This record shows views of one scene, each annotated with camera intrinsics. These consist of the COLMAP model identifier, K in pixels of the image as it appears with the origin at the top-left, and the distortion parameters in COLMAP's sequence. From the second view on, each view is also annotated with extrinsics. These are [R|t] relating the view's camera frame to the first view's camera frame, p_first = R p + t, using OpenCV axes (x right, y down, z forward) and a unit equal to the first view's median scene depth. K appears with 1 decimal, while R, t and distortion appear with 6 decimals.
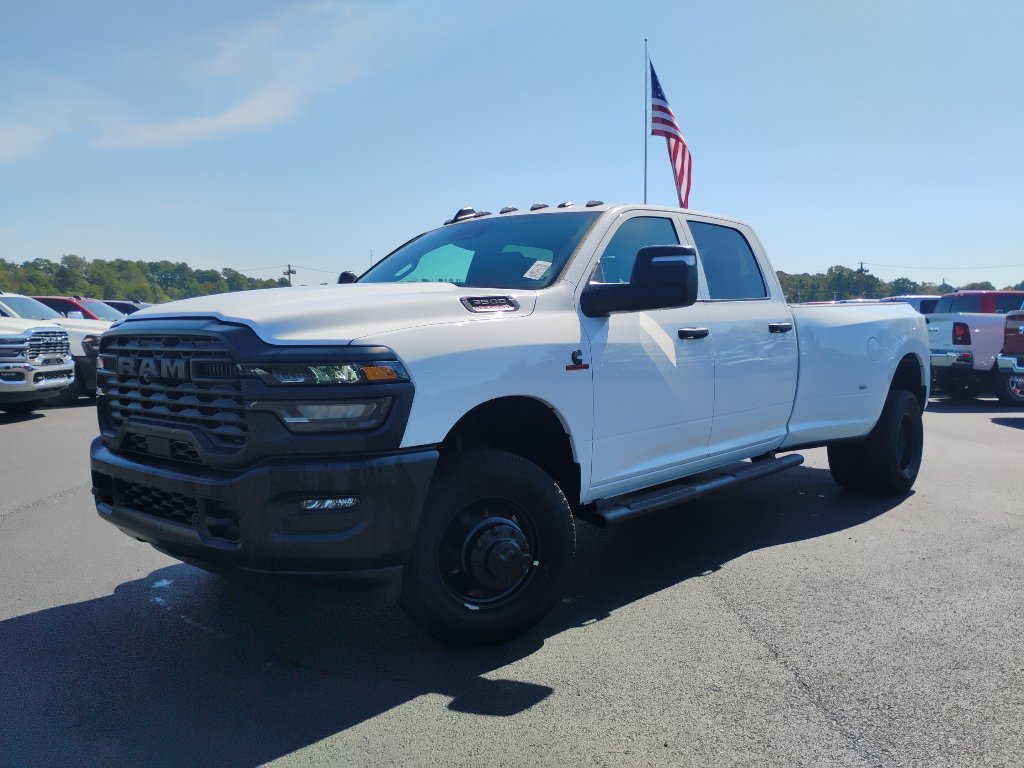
lens RADIAL K [[864.5, 0, 518.4], [0, 864.5, 394.2], [0, 0, 1]] dist [0.056878, 0.022647]
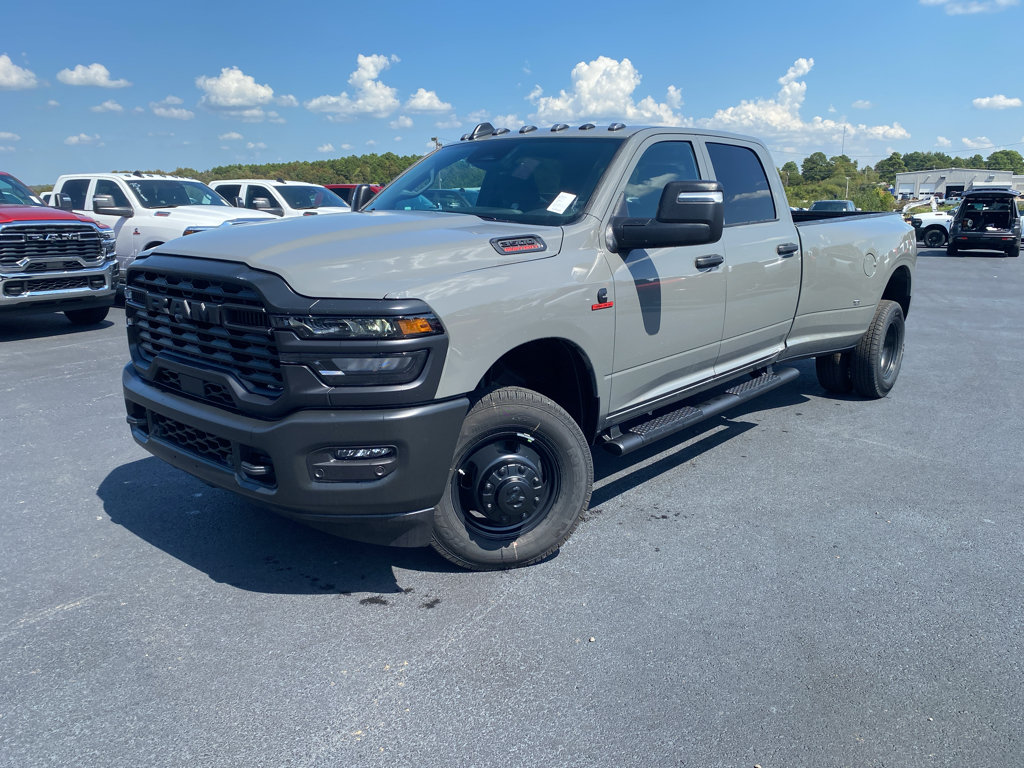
lens RADIAL K [[792.2, 0, 510.9], [0, 792.2, 370.2], [0, 0, 1]] dist [0.051411, -0.024351]
pose [[0.999839, 0.014343, 0.010820, -0.049487], [-0.015639, 0.991243, 0.131121, -0.080210], [-0.008844, -0.131269, 0.991307, 0.077323]]
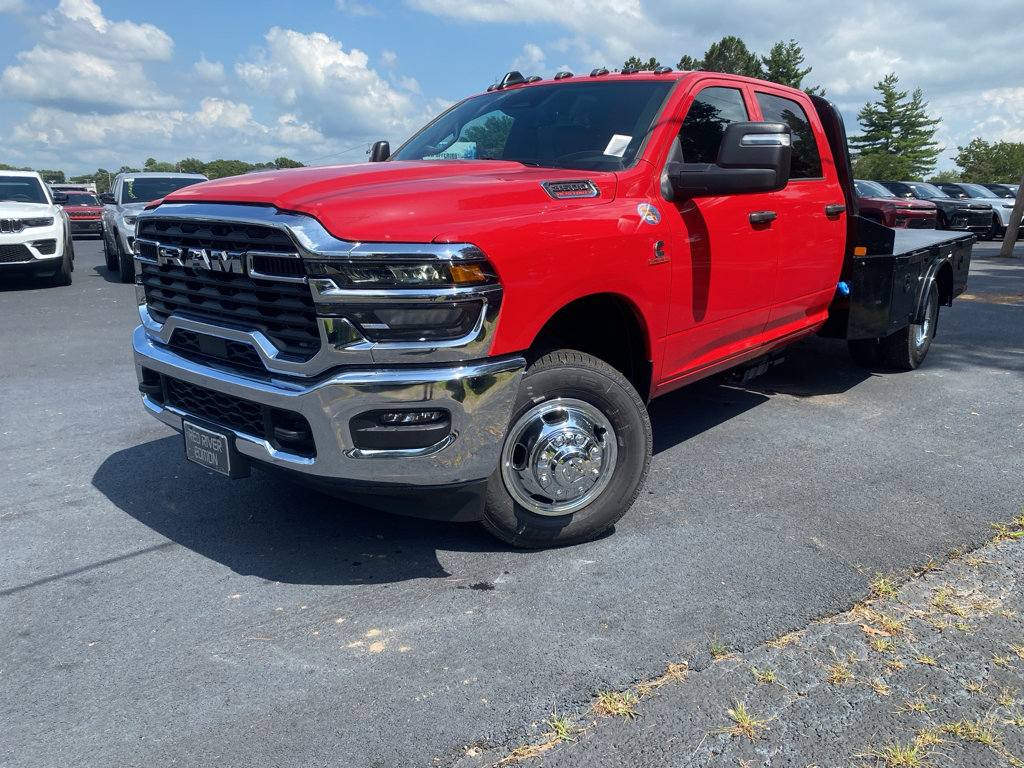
lens RADIAL K [[792.2, 0, 519.2], [0, 792.2, 389.3], [0, 0, 1]] dist [0.051411, -0.024351]
pose [[0.999584, 0.007617, 0.027817, -0.108217], [-0.012169, 0.985820, 0.167363, -0.036983], [-0.026148, -0.167632, 0.985503, 0.154201]]
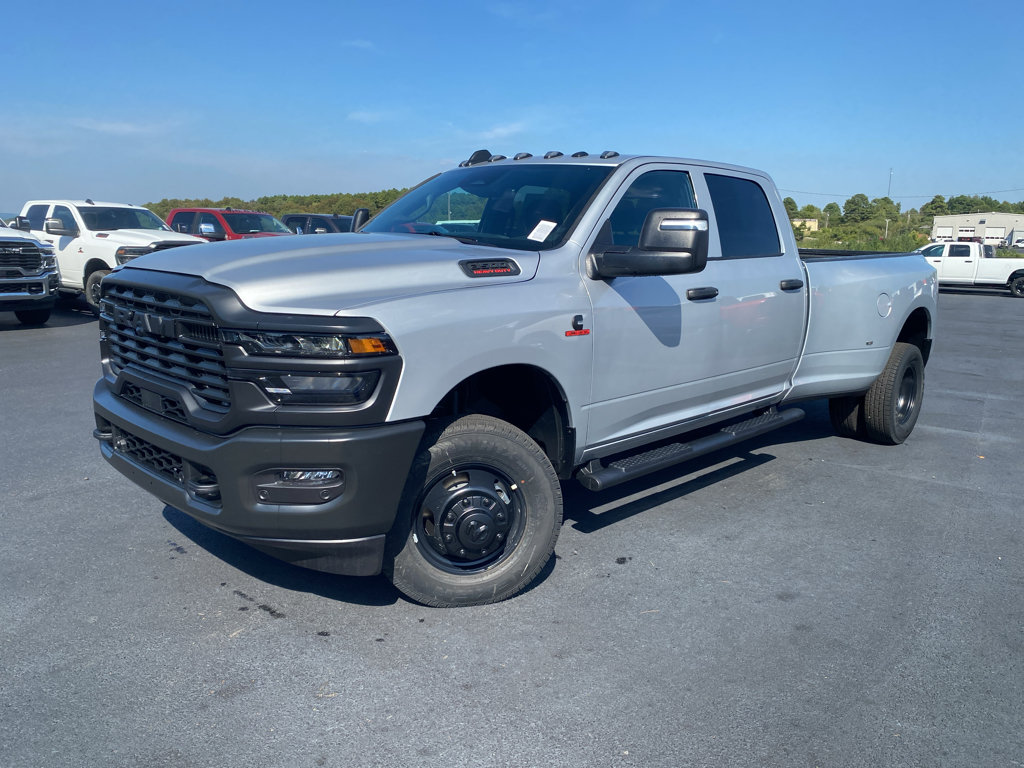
lens RADIAL K [[792.2, 0, 508.7], [0, 792.2, 375.3], [0, 0, 1]] dist [0.051411, -0.024351]
pose [[0.997988, 0.049035, -0.040186, 0.030571], [-0.045035, 0.994456, 0.095019, -0.069587], [0.044623, -0.093018, 0.994664, 0.104170]]
